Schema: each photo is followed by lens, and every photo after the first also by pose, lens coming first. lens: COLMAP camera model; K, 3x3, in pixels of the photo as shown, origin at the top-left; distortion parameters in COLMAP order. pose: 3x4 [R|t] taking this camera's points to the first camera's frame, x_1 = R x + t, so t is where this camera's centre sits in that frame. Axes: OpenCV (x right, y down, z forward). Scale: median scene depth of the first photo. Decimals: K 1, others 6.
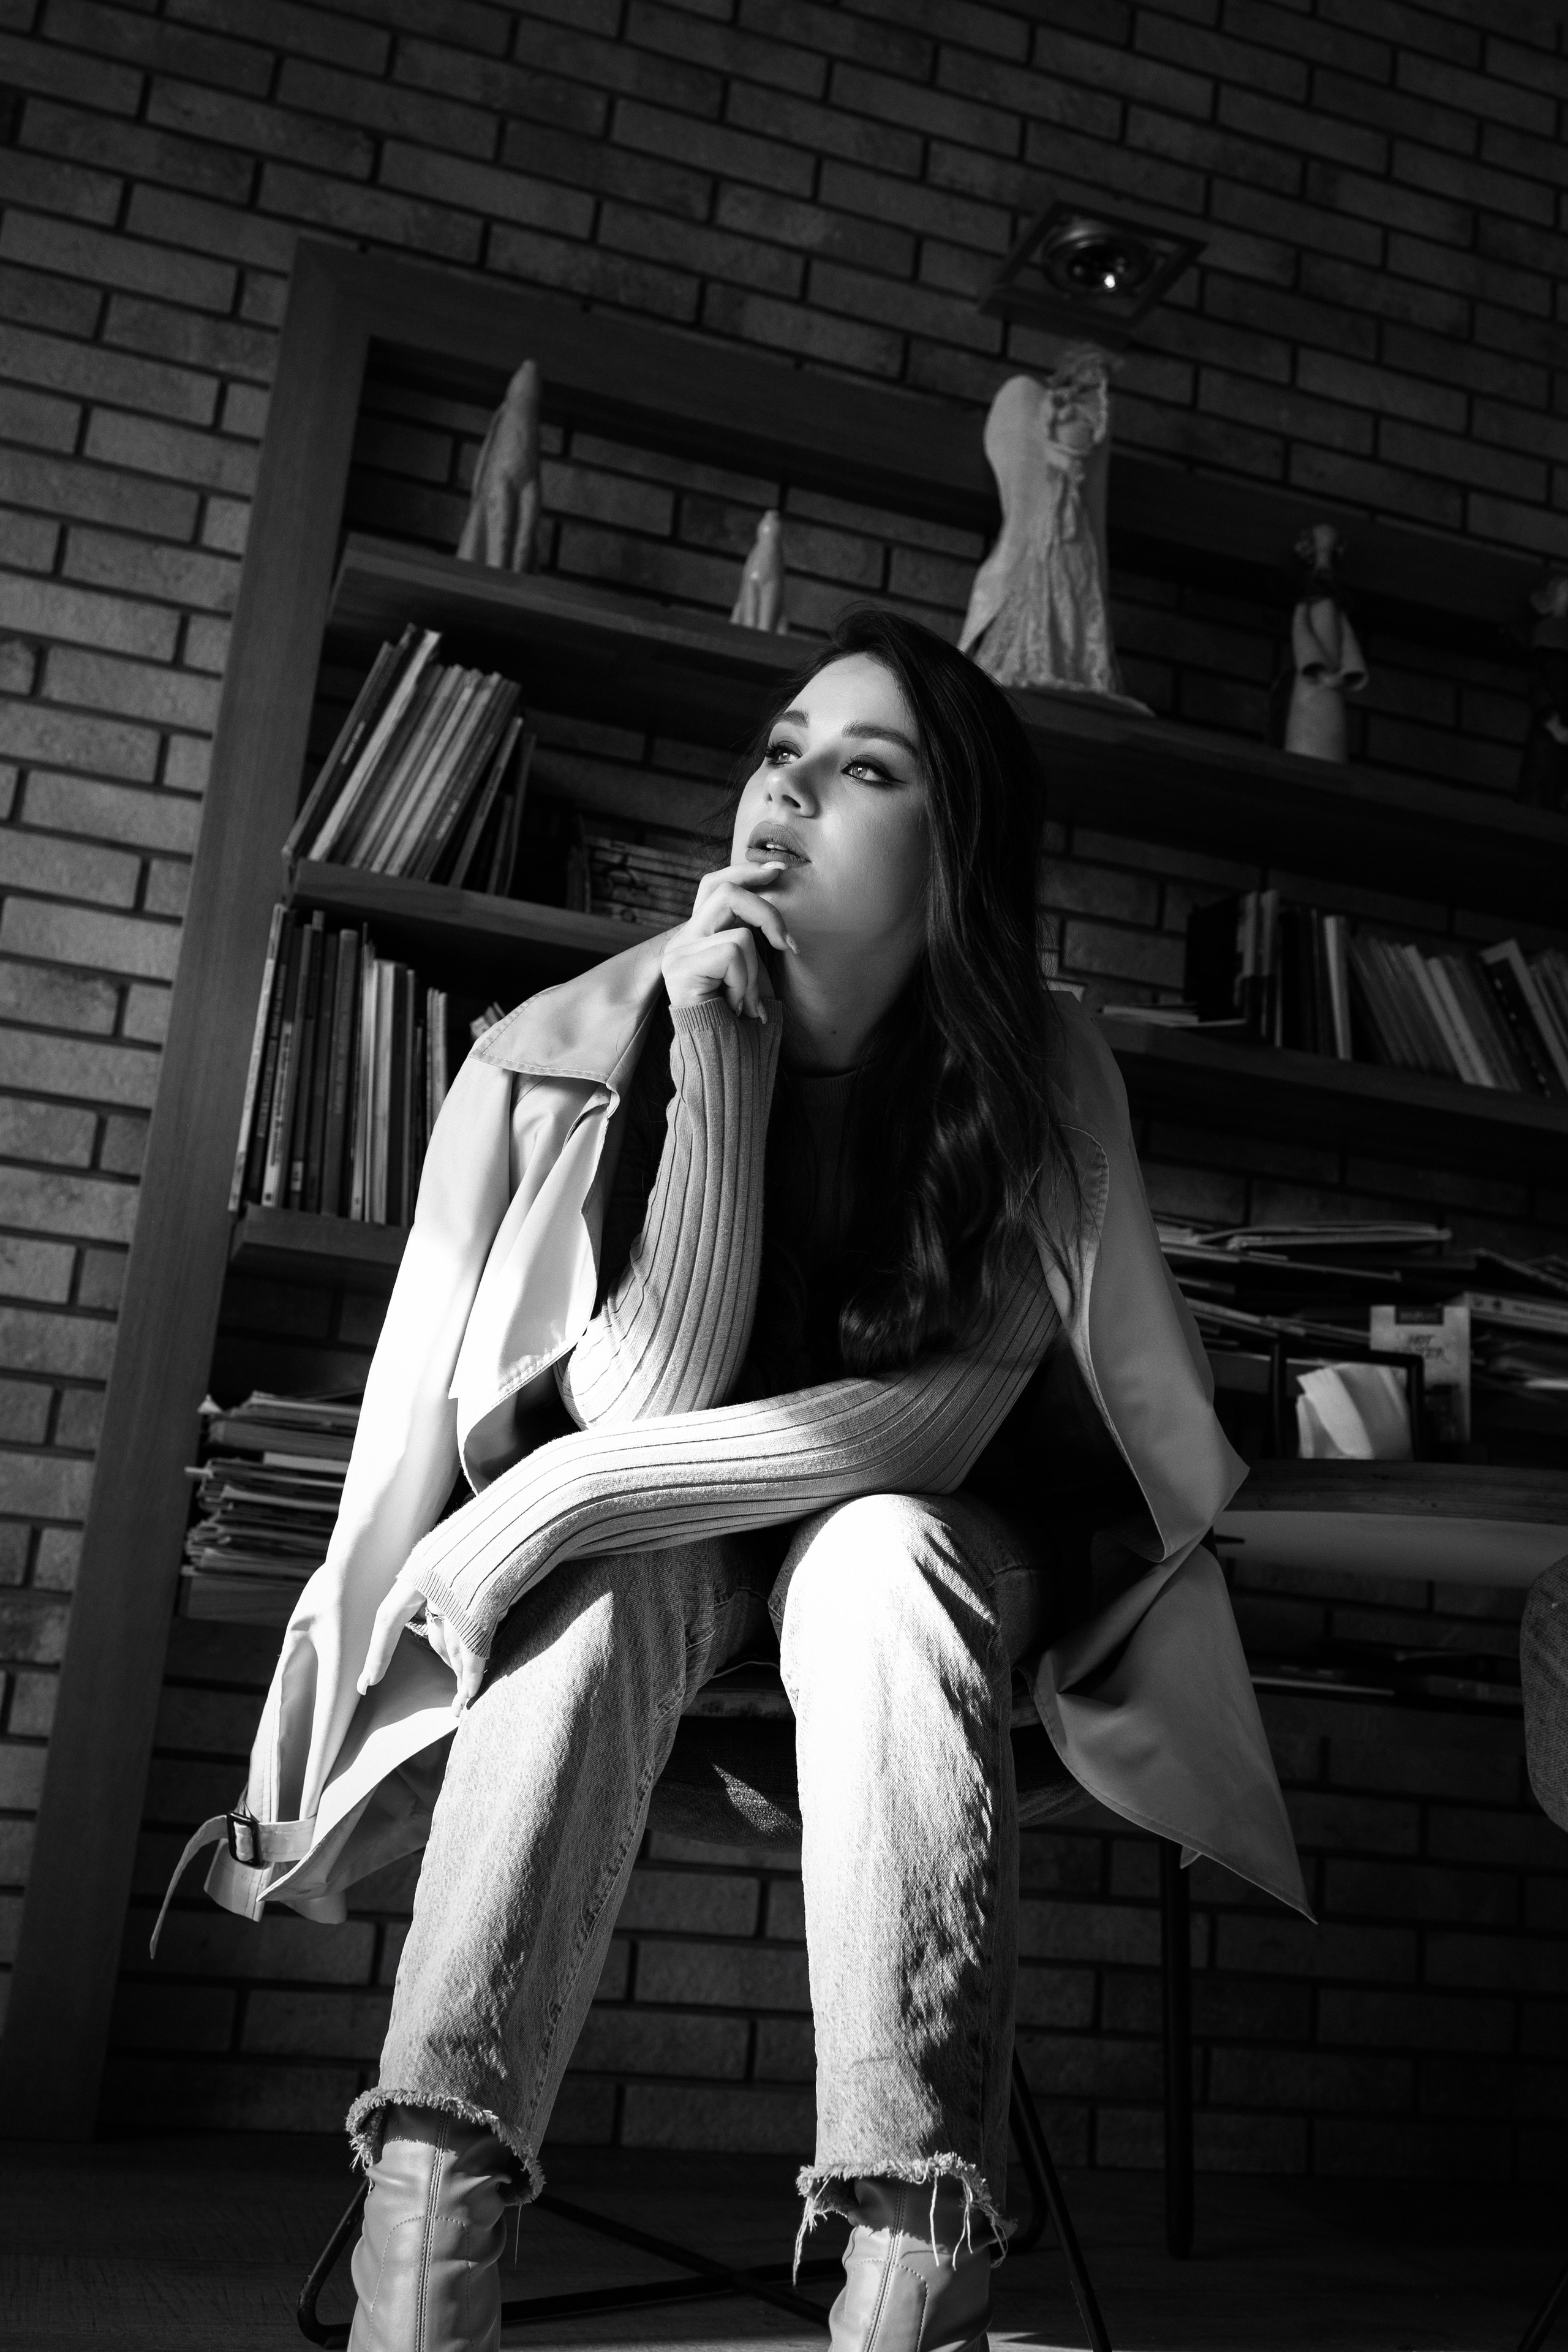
lens RADIAL K [[2323.6, 0, 626.7], [0, 2323.6, 1174.3], [0, 0, 1]] dist [0.133152, 0.005521]
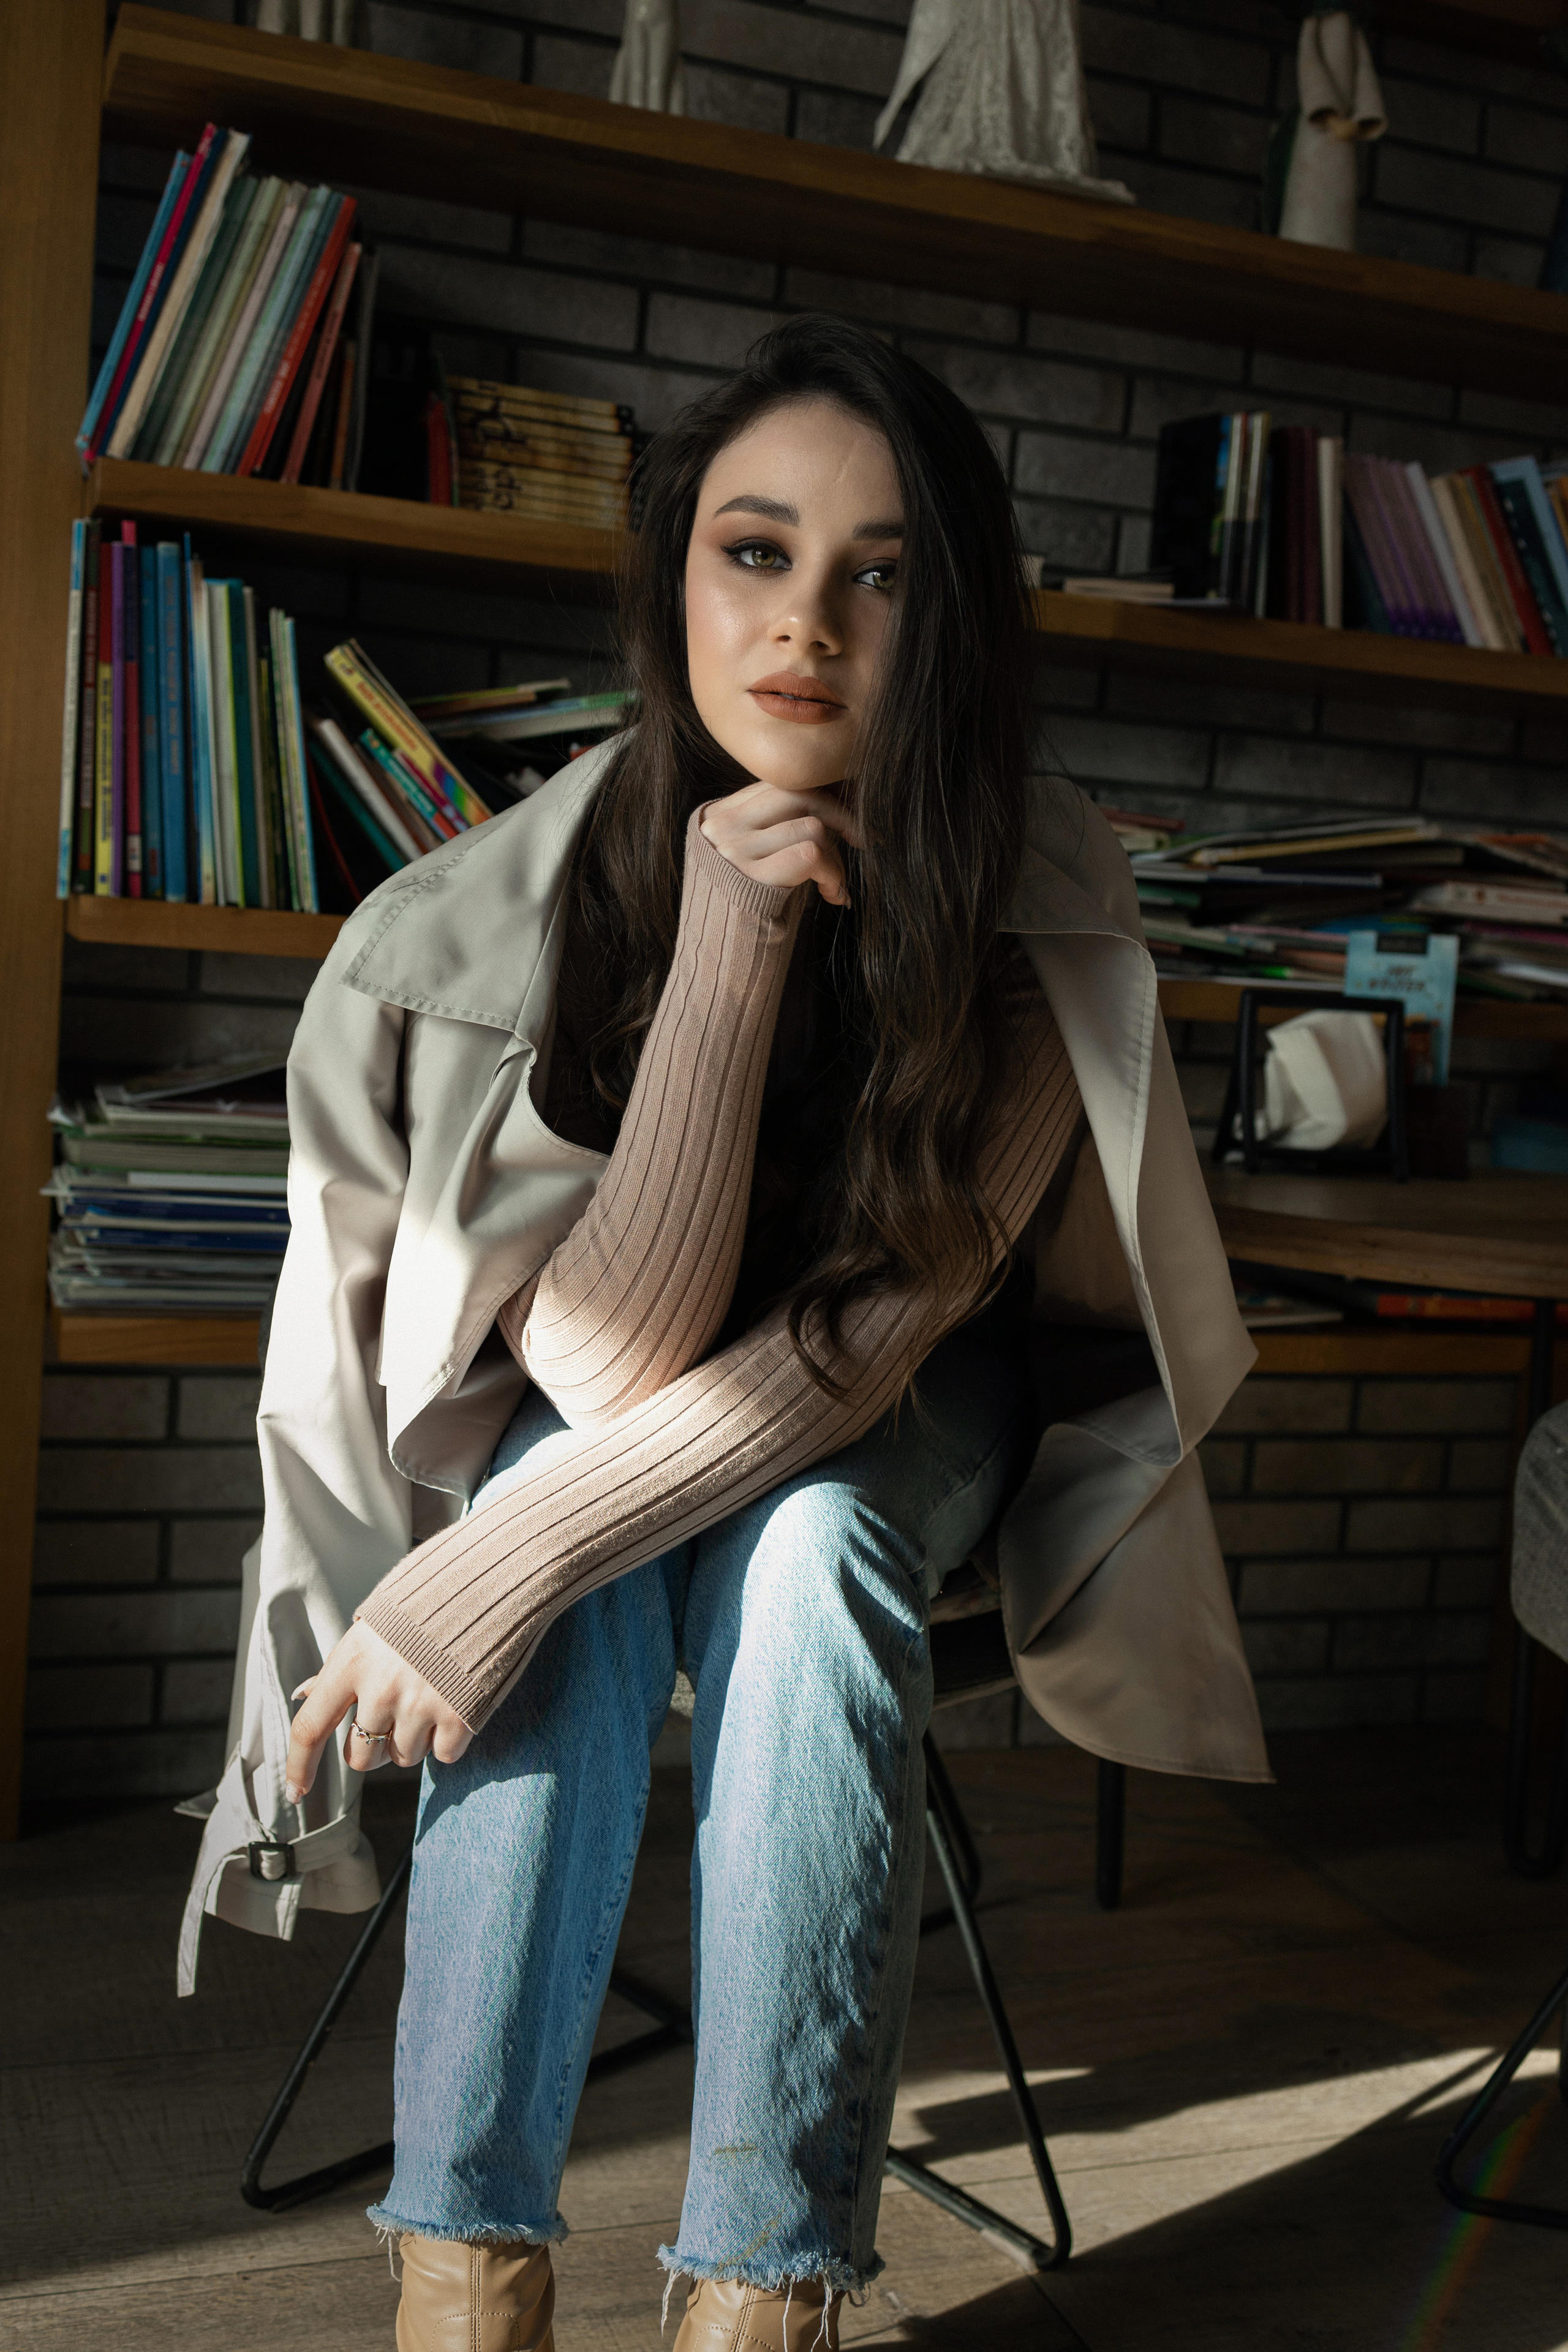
lens RADIAL K [[2382.2, 0, 641.5], [0, 2382.2, 1177.1], [0, 0, 1]] dist [0.157867, -0.207044]
pose [[0.998028, -0.044675, 0.044089, 0.000517], [0.029610, 0.954460, 0.296865, -0.133236], [-0.055344, -0.294974, 0.953901, 0.102882]]
